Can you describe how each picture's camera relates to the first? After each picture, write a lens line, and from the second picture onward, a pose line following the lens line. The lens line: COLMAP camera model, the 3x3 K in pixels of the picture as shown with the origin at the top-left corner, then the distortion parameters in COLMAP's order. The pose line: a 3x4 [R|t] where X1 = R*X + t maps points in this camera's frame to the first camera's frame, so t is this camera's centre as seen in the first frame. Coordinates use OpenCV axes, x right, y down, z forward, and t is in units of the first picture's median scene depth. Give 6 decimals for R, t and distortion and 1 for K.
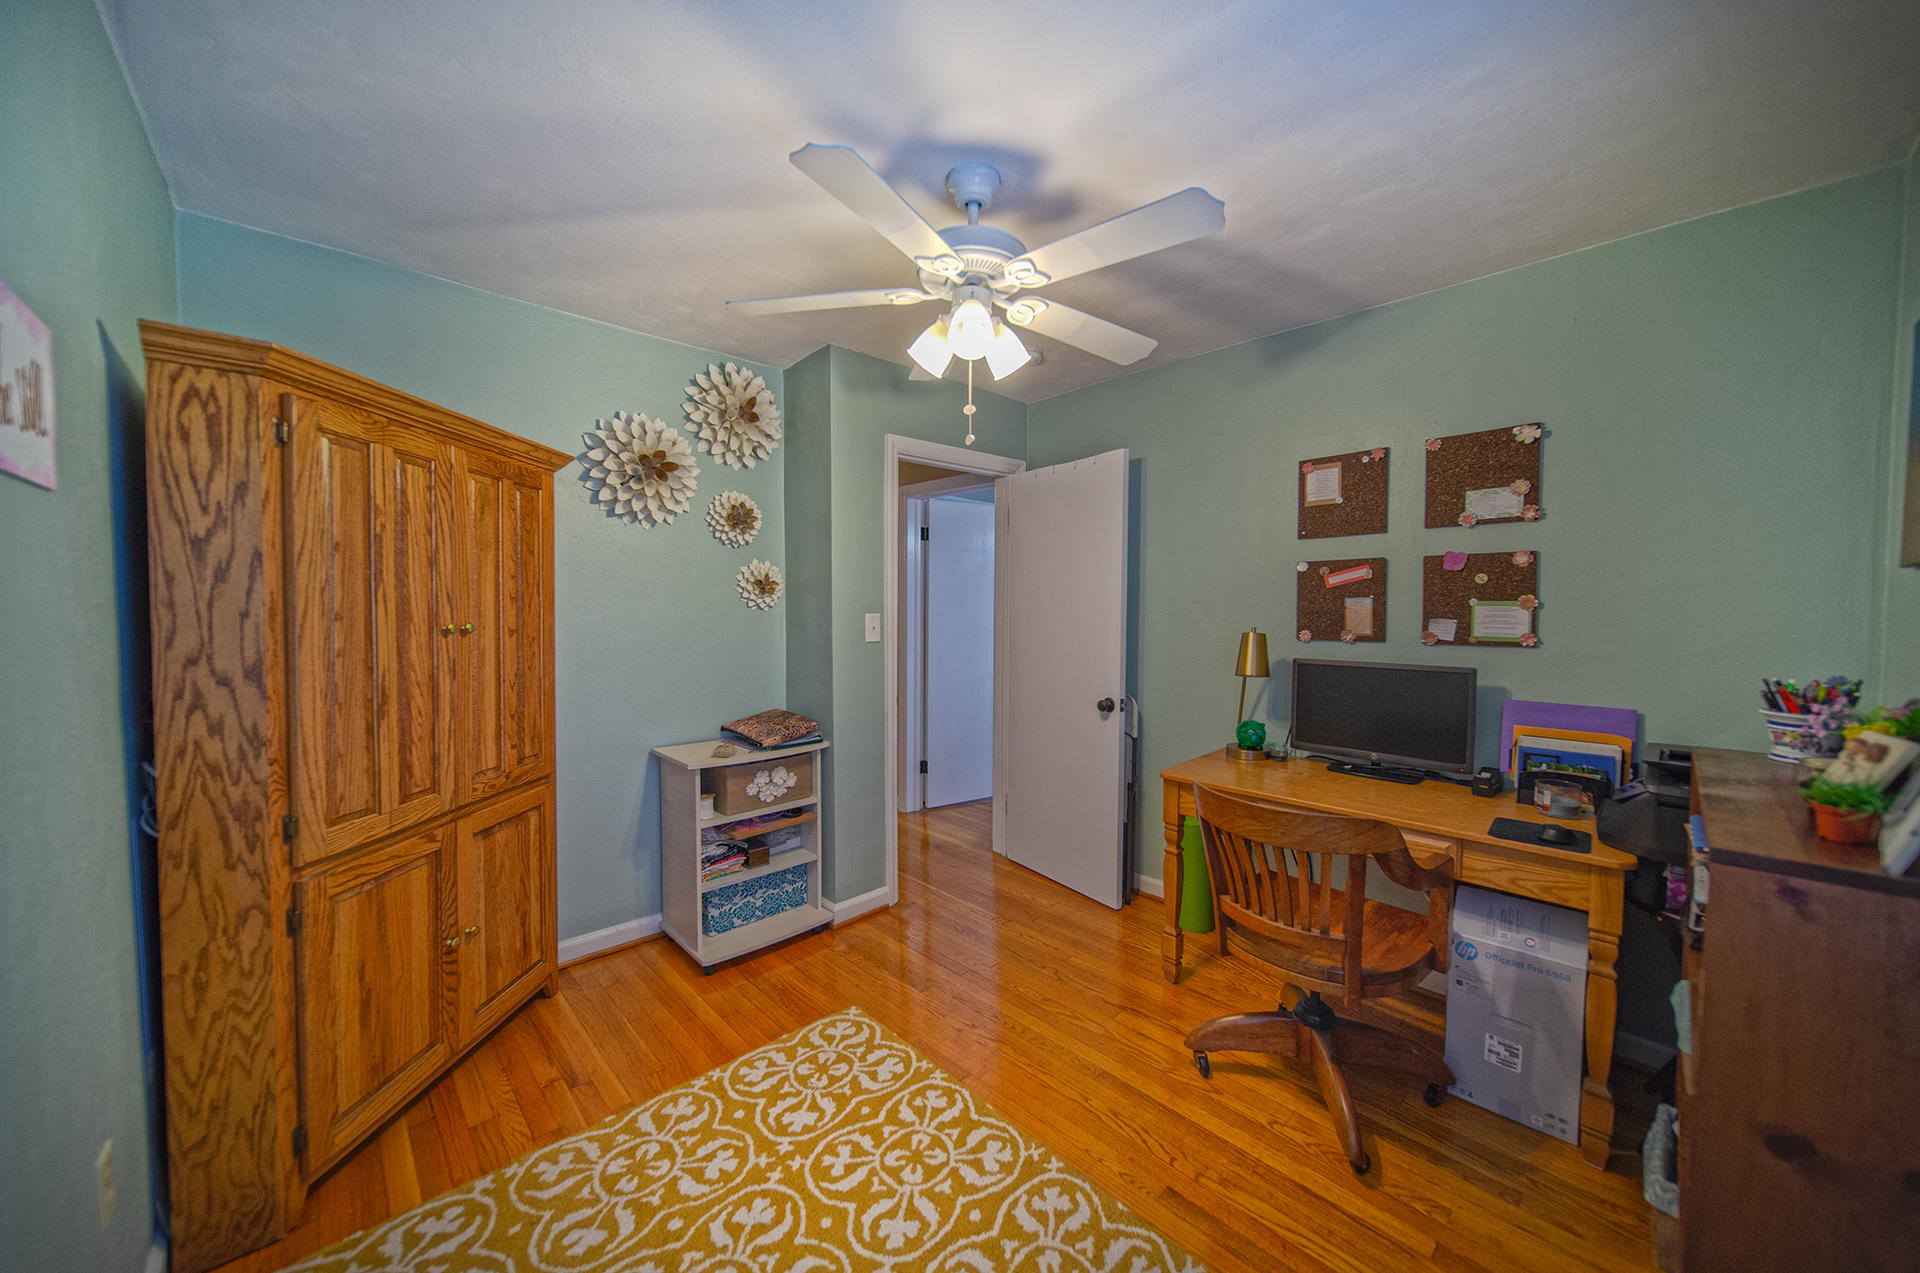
lens RADIAL K [[688.2, 0, 958.4], [0, 688.2, 630.0], [0, 0, 1]] dist [-0.000083, 0.000099]
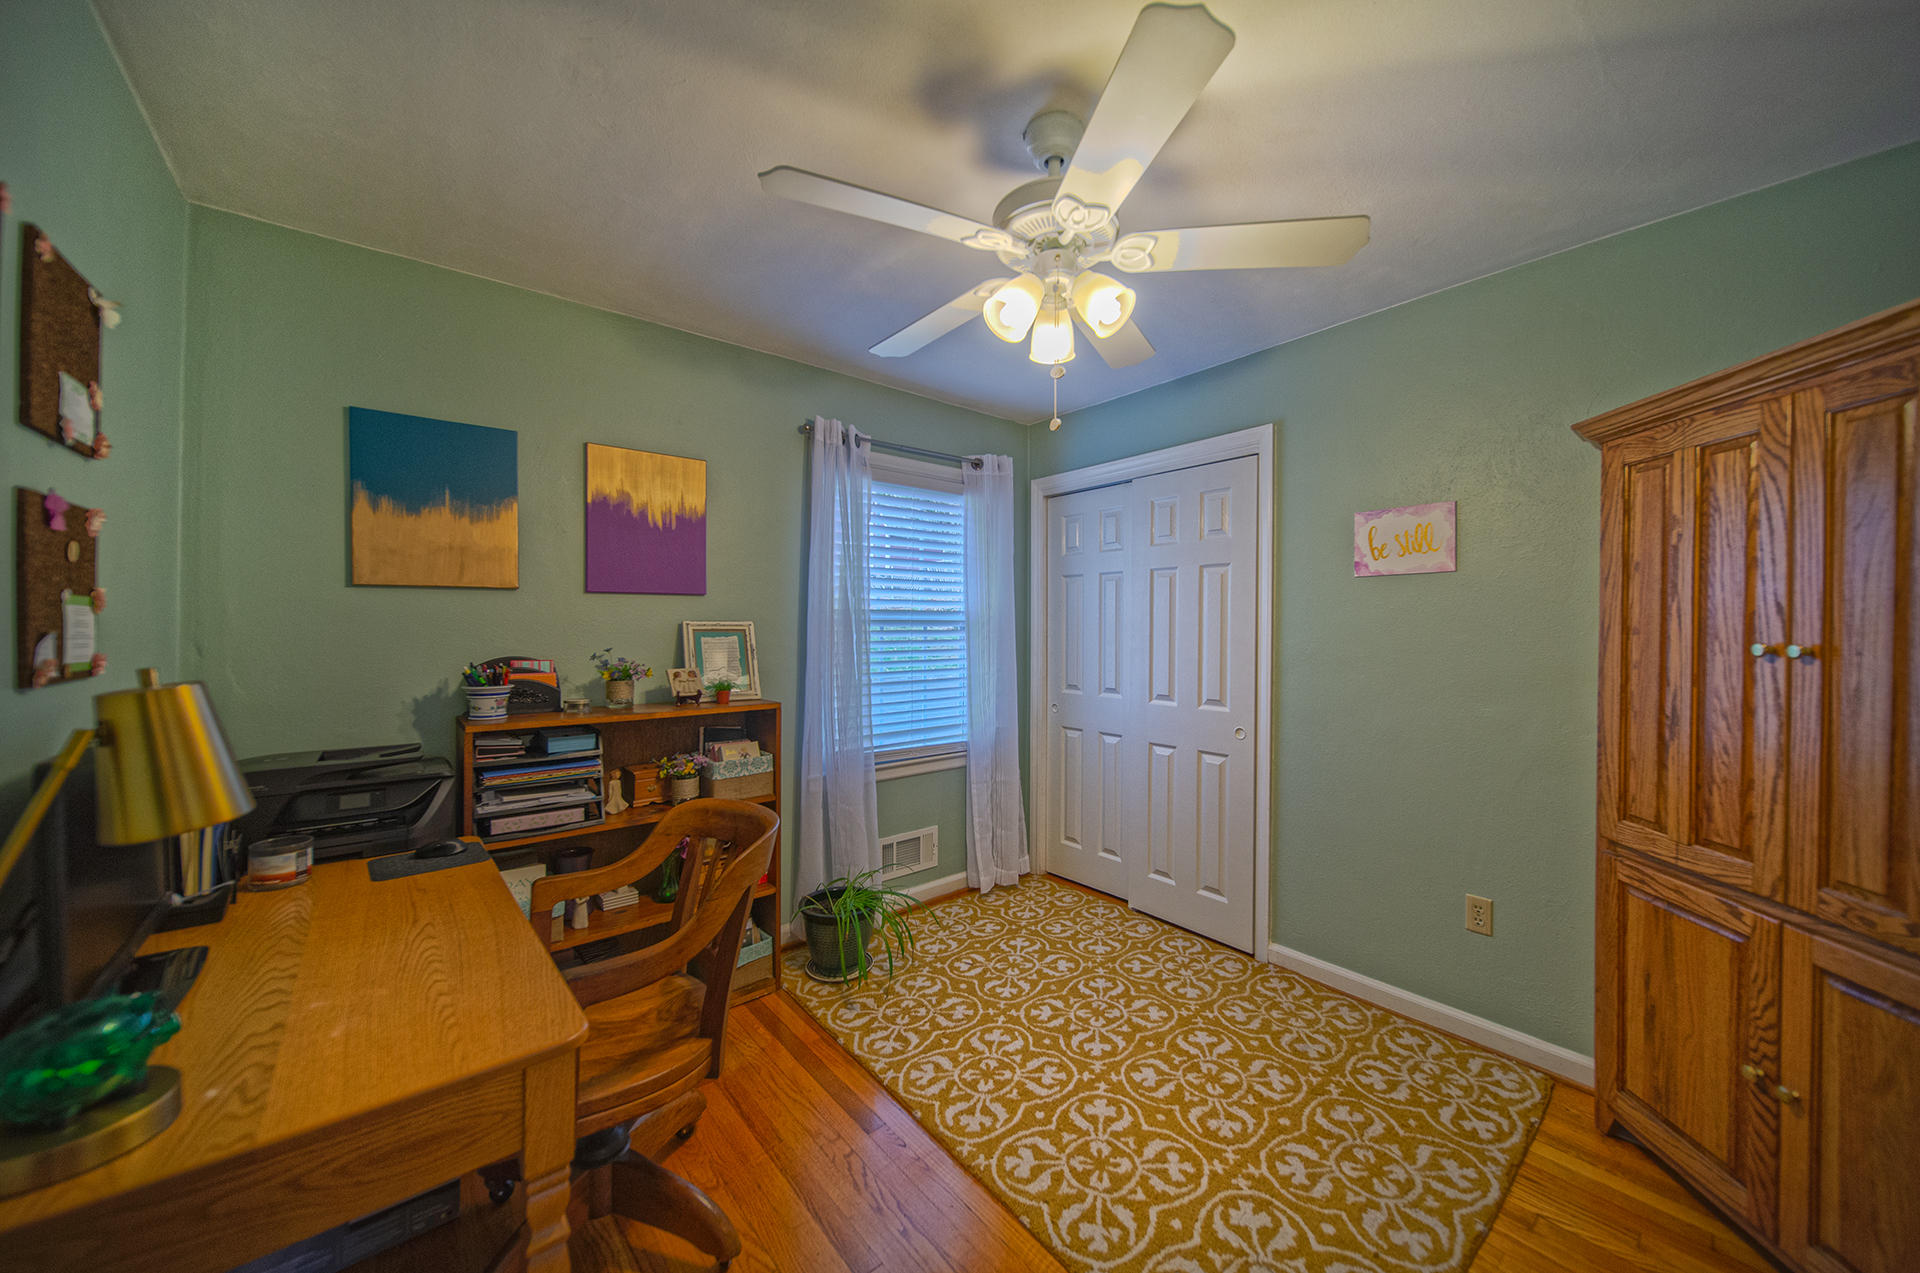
lens RADIAL K [[688.2, 0, 960.9], [0, 688.2, 632.0], [0, 0, 1]] dist [-0.000083, 0.000099]
pose [[-0.997831, -0.006766, 0.065478, 0.083862], [-0.004393, 0.999330, 0.036322, -0.050098], [-0.065680, 0.035955, -0.997193, 2.040564]]
